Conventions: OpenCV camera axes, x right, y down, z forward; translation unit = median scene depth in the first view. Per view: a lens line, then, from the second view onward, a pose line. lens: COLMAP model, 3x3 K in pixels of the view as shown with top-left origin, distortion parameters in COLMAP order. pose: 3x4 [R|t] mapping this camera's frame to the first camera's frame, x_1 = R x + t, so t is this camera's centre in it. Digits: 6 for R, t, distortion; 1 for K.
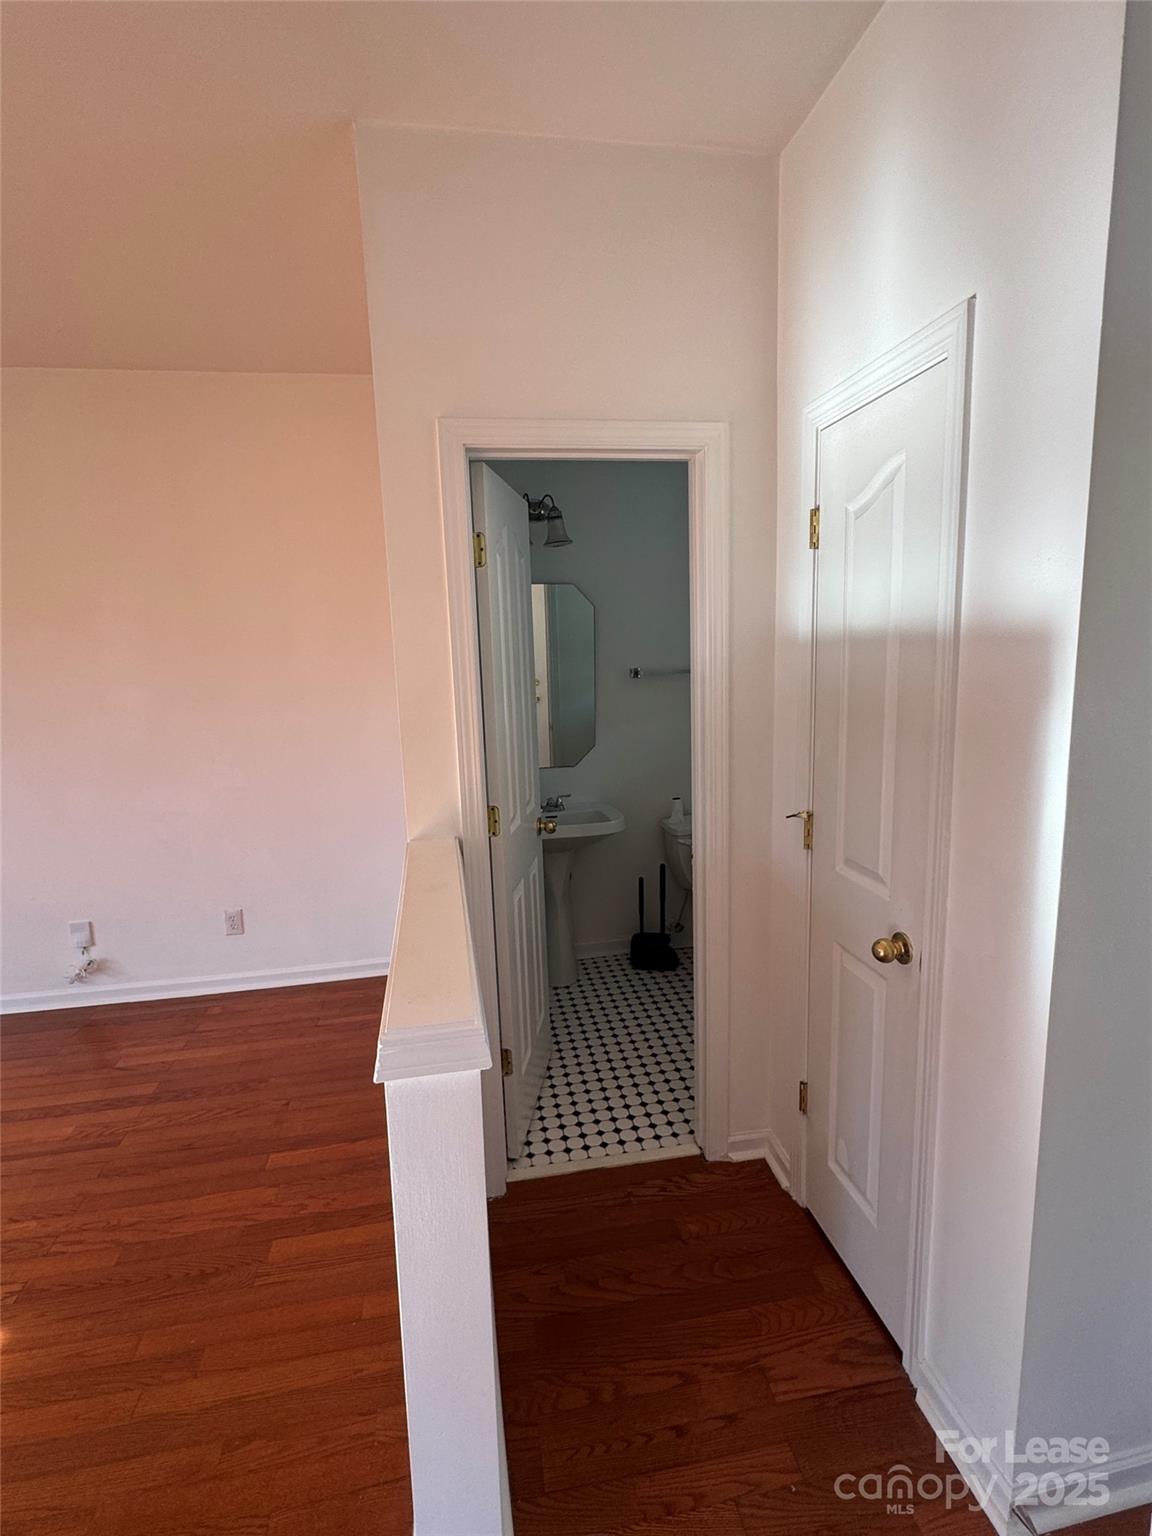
lens RADIAL K [[744.5, 0, 576.8], [0, 744.5, 765.2], [0, 0, 1]] dist [-0.003035, 0.000128]
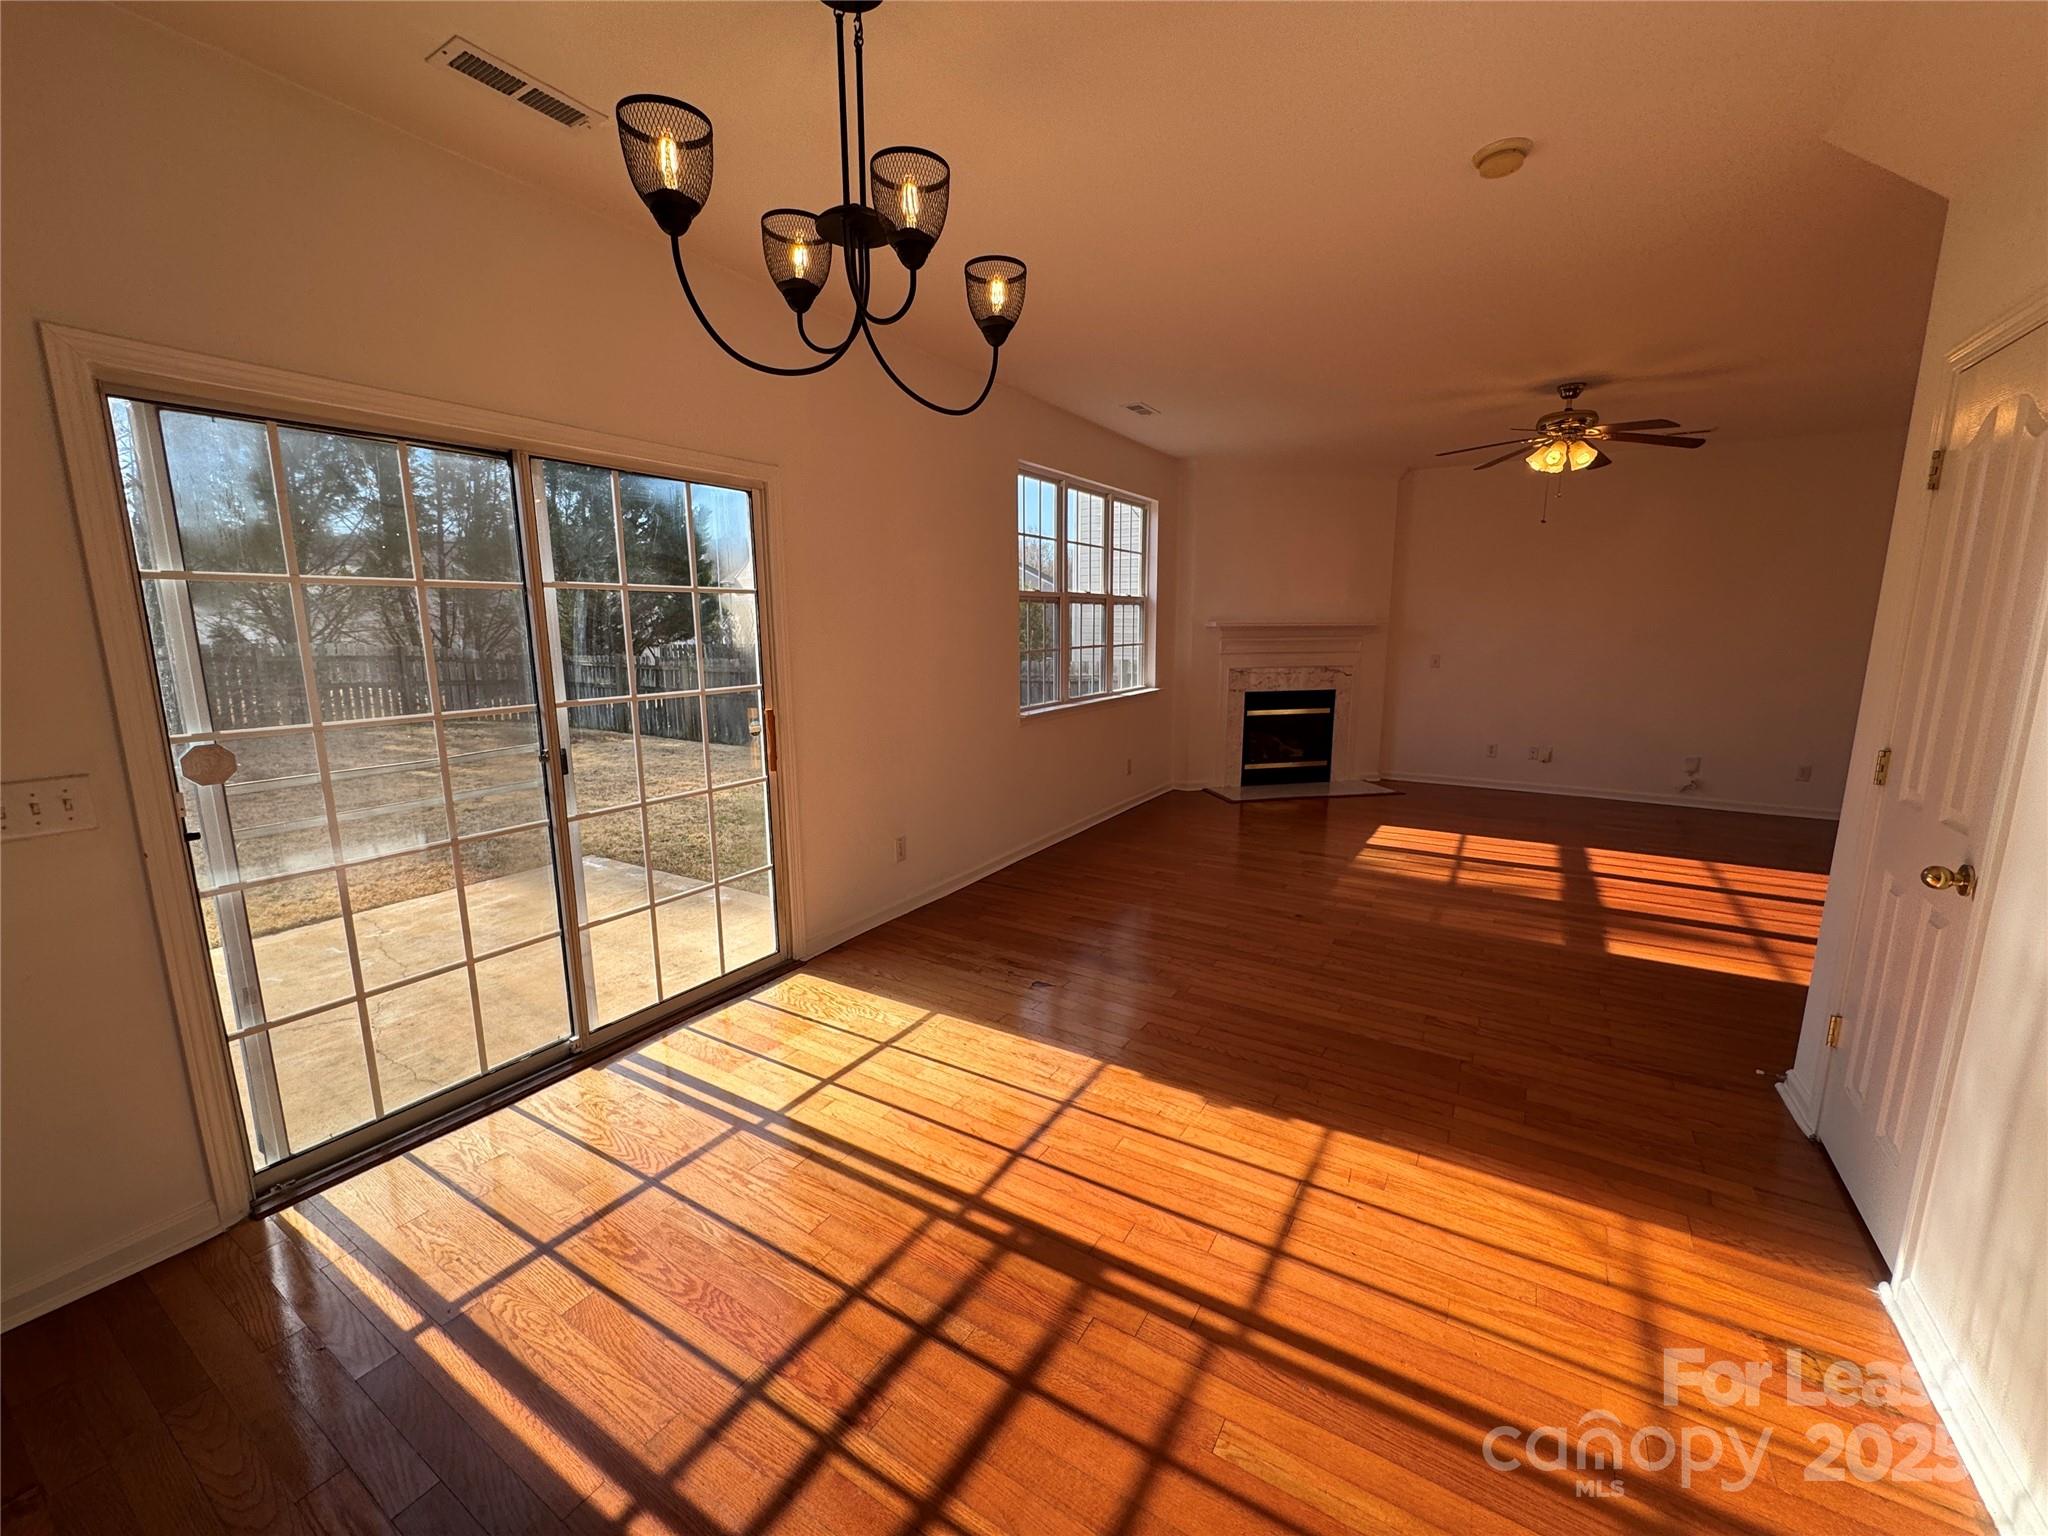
lens RADIAL K [[814.7, 0, 1021.9], [0, 814.7, 766.2], [0, 0, 1]] dist [-0.004691, 0.000756]
pose [[0.738286, 0.146067, -0.658482, -0.699235], [-0.130248, 0.988768, 0.073299, 0.362751], [0.661793, 0.031651, 0.749018, -1.768608]]
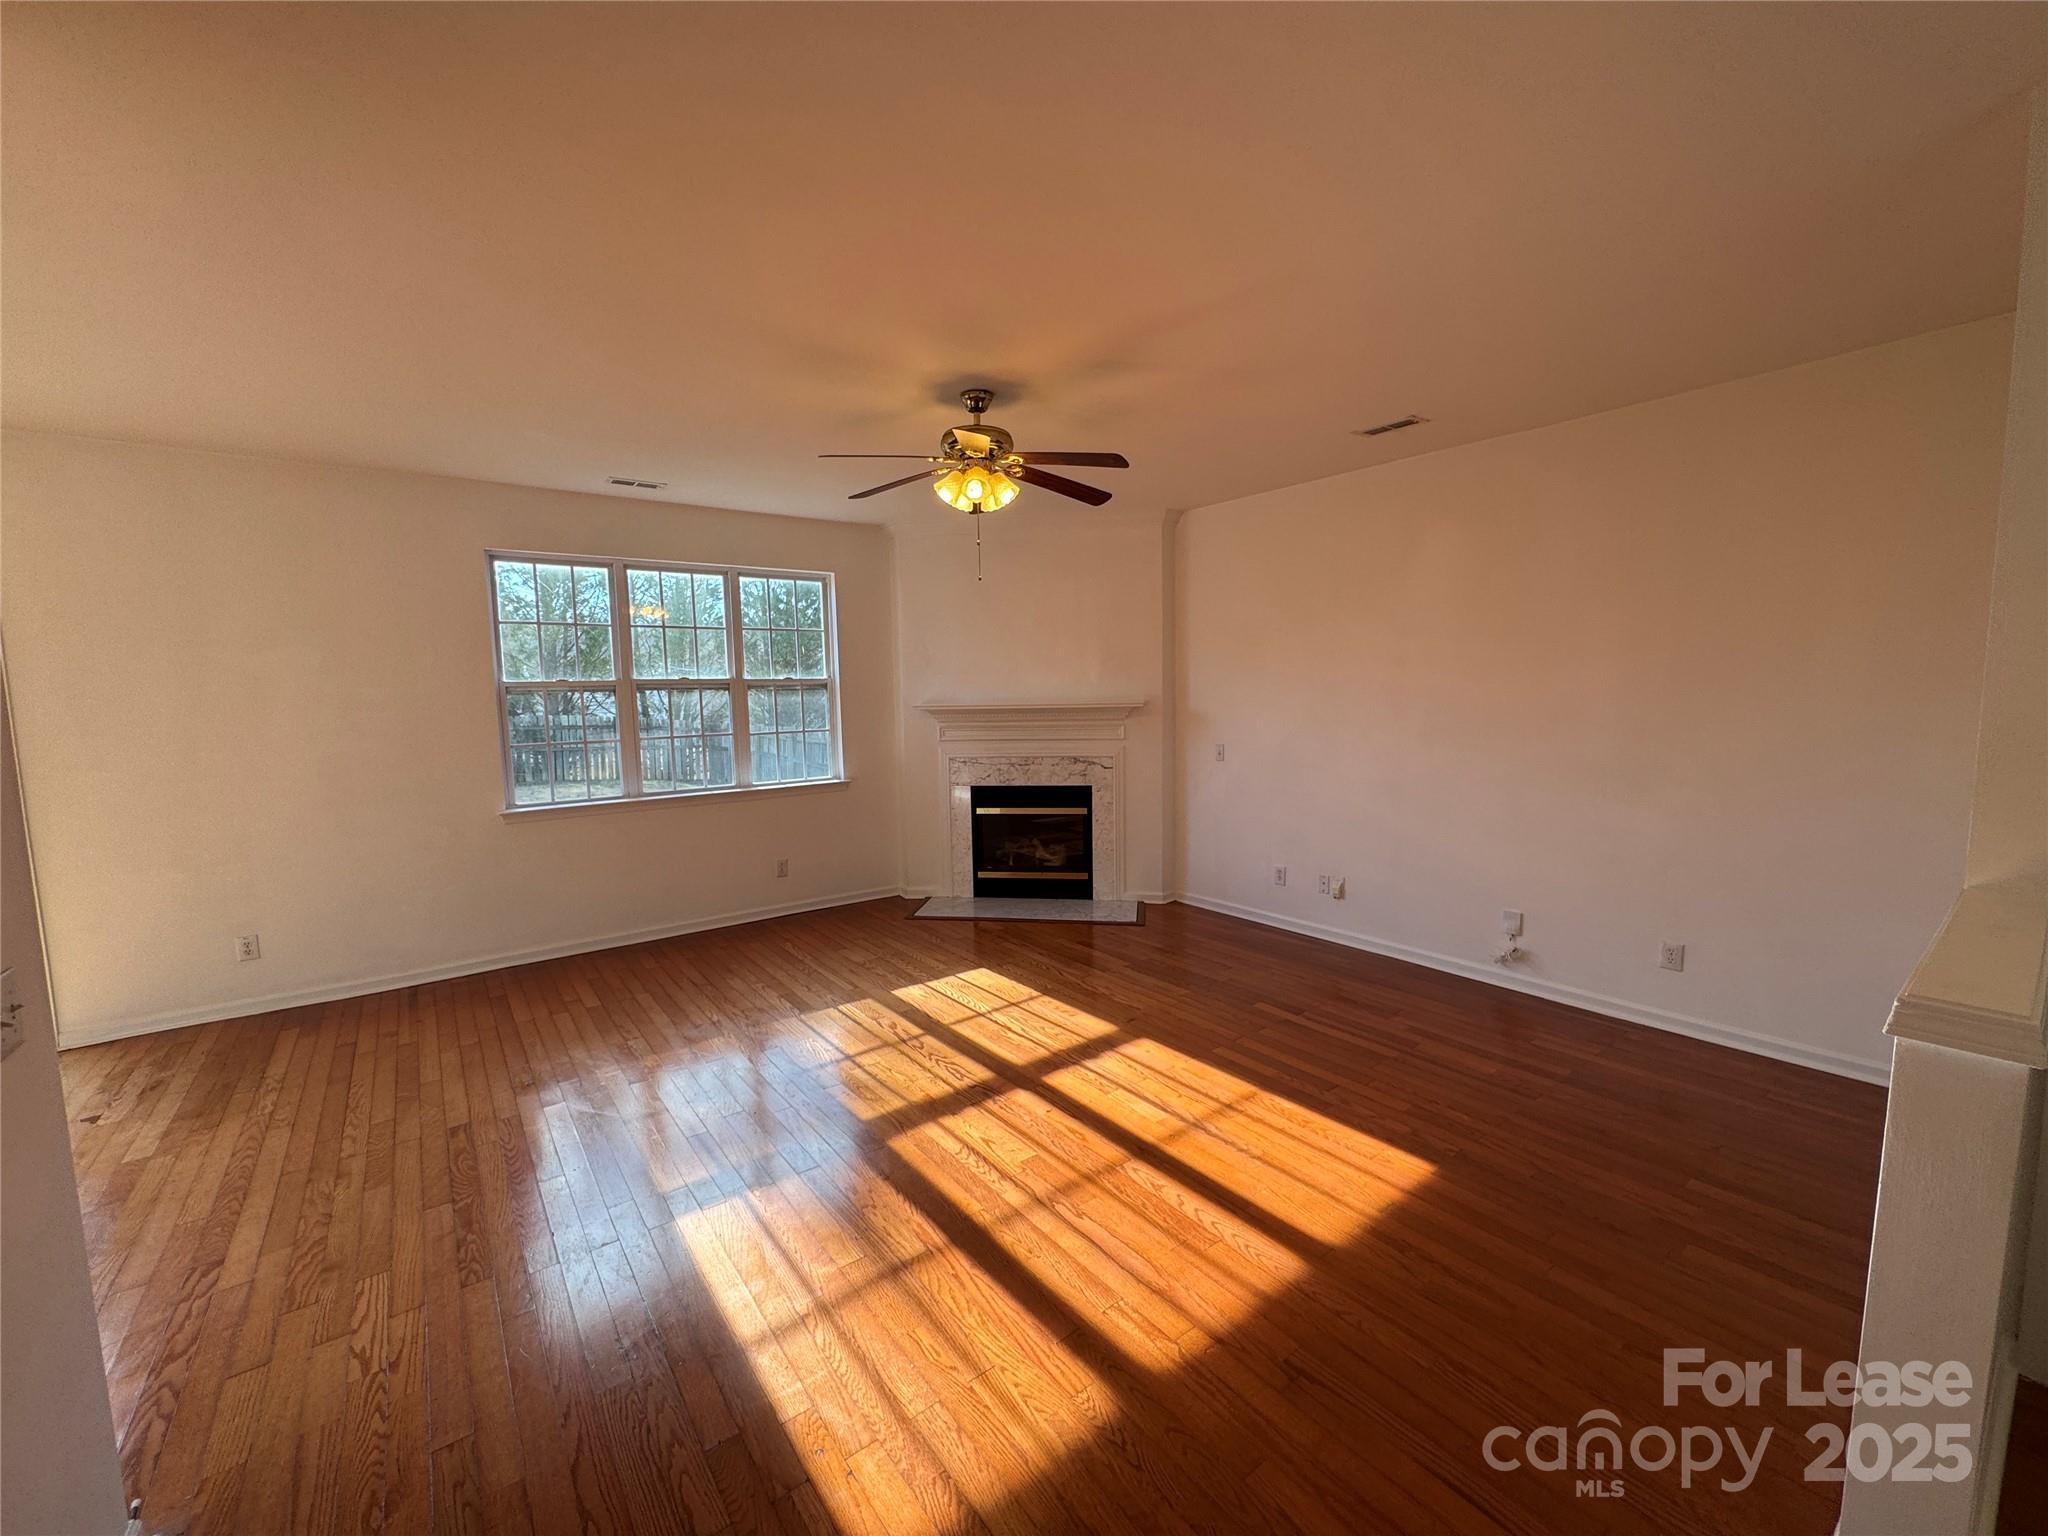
lens RADIAL K [[814.7, 0, 1020.6], [0, 814.7, 767.2], [0, 0, 1]] dist [-0.004691, 0.000756]
pose [[0.447202, 0.110333, -0.887602, 0.069735], [-0.144234, 0.988271, 0.050177, 0.053093], [0.882727, 0.105583, 0.457871, -0.278551]]
